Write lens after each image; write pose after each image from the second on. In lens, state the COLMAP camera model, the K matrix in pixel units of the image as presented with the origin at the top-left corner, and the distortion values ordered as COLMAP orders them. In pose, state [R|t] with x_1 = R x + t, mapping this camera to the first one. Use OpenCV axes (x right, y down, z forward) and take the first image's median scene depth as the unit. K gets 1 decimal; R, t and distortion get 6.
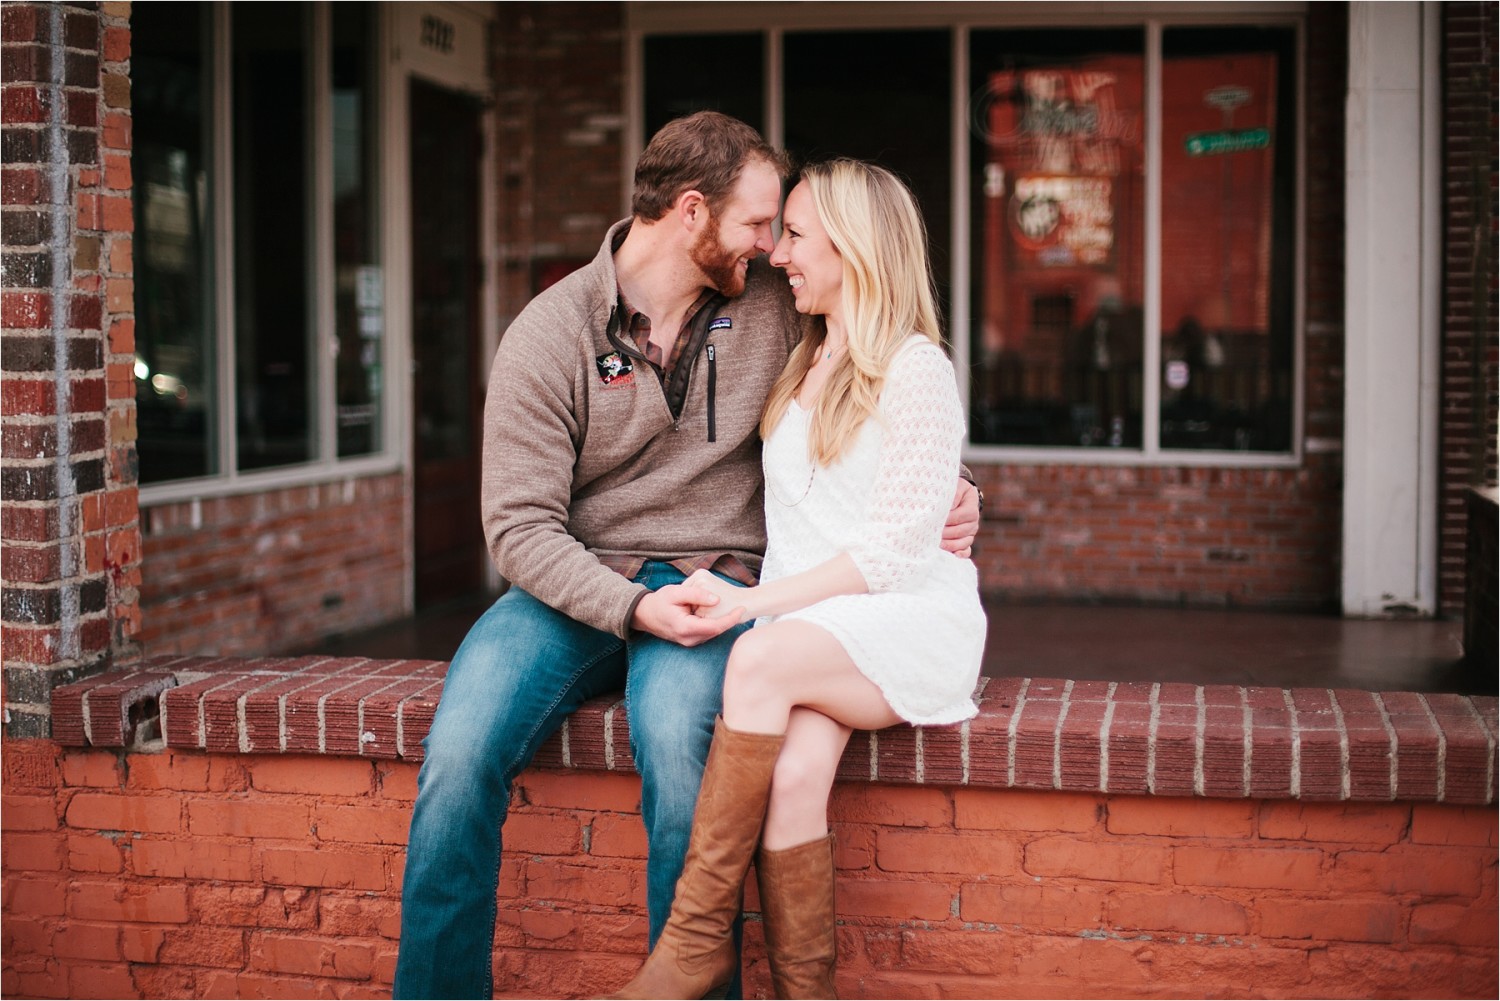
lens RADIAL K [[2189.5, 0, 750.2], [0, 2189.5, 501.2], [0, 0, 1]] dist [-0.124945, 0.000000]
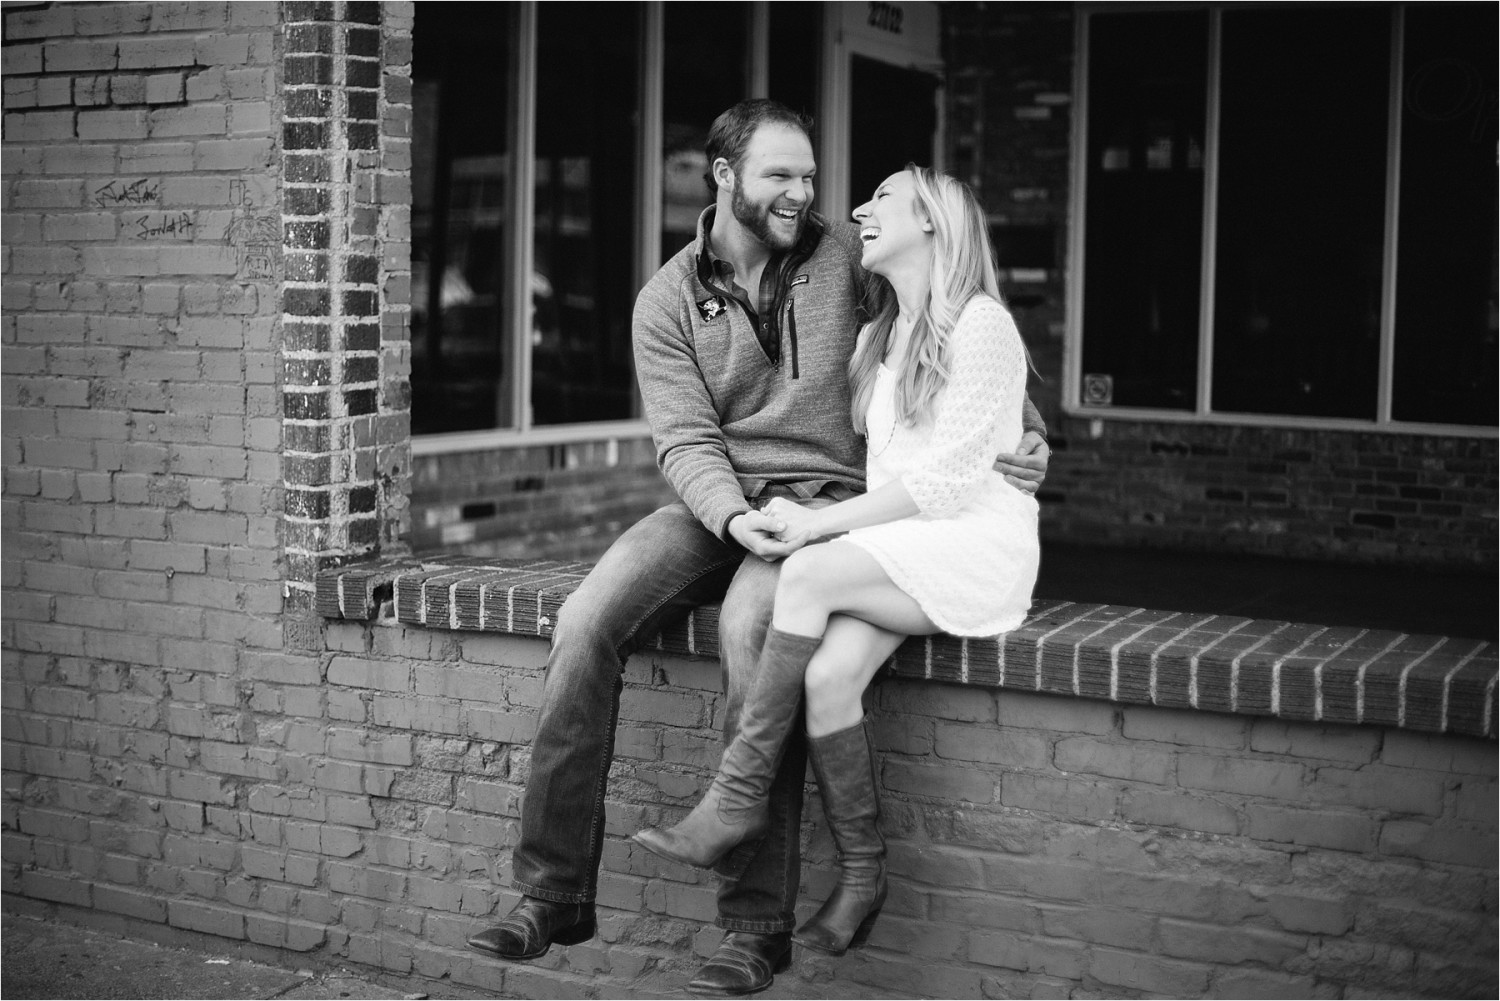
lens RADIAL K [[2189.5, 0, 747.0], [0, 2189.5, 498.7], [0, 0, 1]] dist [-0.124945, 0.000000]
pose [[0.961563, 0.042702, -0.271245, 0.264908], [-0.038967, 0.999057, 0.019143, 0.011818], [0.271807, -0.007838, 0.962320, -0.150119]]
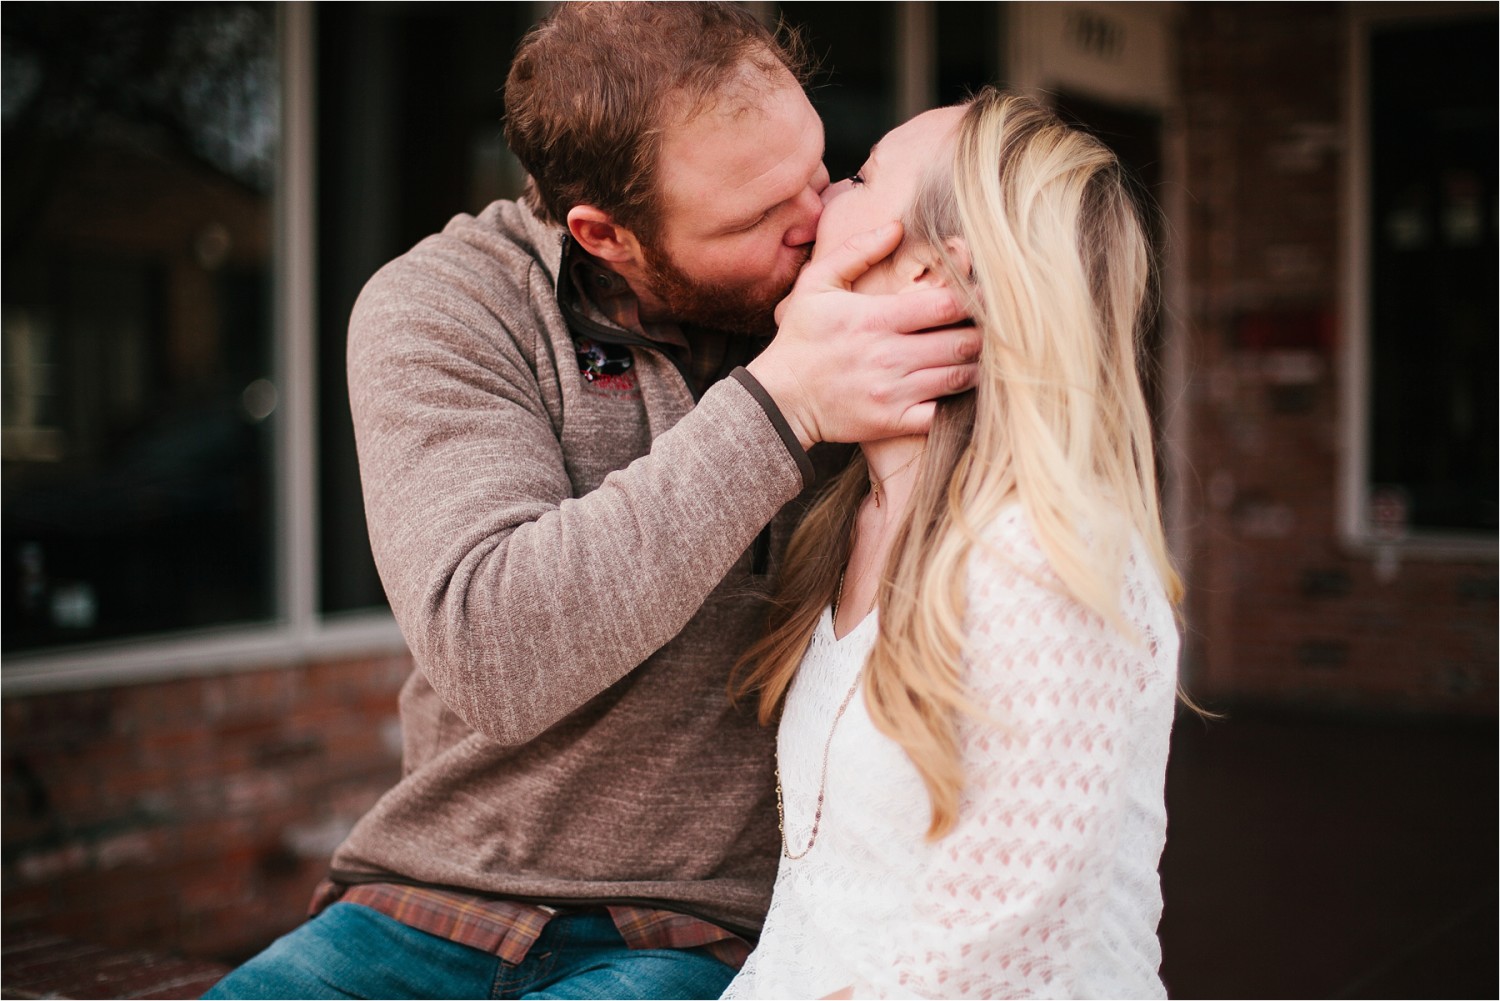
lens RADIAL K [[2189.5, 0, 751.3], [0, 2189.5, 496.7], [0, 0, 1]] dist [-0.124945, 0.000000]
pose [[0.920380, 0.014262, -0.390765, 0.168087], [-0.026555, 0.999307, -0.026075, -0.051547], [0.390122, 0.034375, 0.920121, 0.631675]]
